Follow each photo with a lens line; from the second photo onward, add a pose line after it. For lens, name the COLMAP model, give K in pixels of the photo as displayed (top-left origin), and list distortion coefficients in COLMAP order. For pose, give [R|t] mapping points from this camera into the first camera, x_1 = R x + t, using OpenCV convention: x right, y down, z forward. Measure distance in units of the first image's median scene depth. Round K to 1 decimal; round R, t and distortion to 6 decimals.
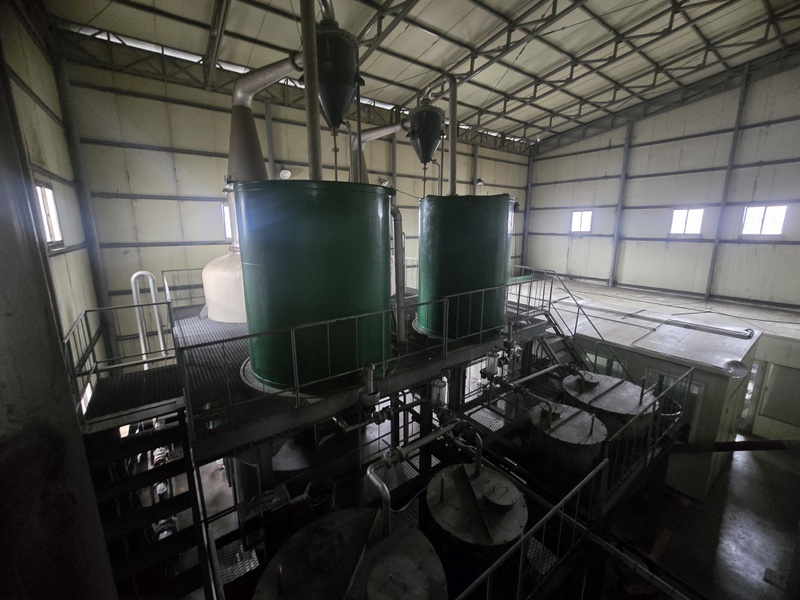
lens RADIAL K [[320.2, 0, 400.0], [0, 320.2, 300.0], [0, 0, 1]] dist [-0.019856, 0.004636]
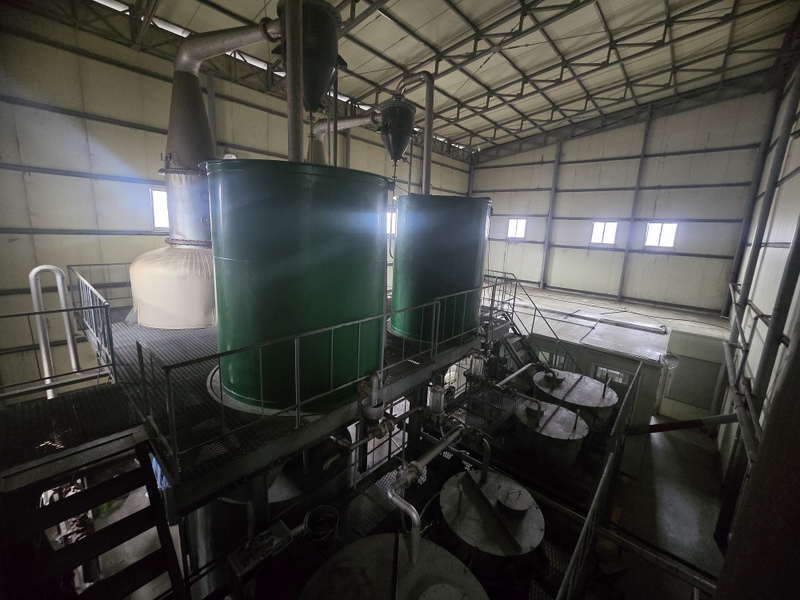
lens RADIAL K [[320.2, 0, 400.0], [0, 320.2, 300.0], [0, 0, 1]] dist [-0.019856, 0.004636]
pose [[0.976894, 0.001224, 0.213721, -0.103953], [-0.001088, 0.999999, -0.000754, -0.003740], [-0.213722, 0.000504, 0.976894, 0.045410]]
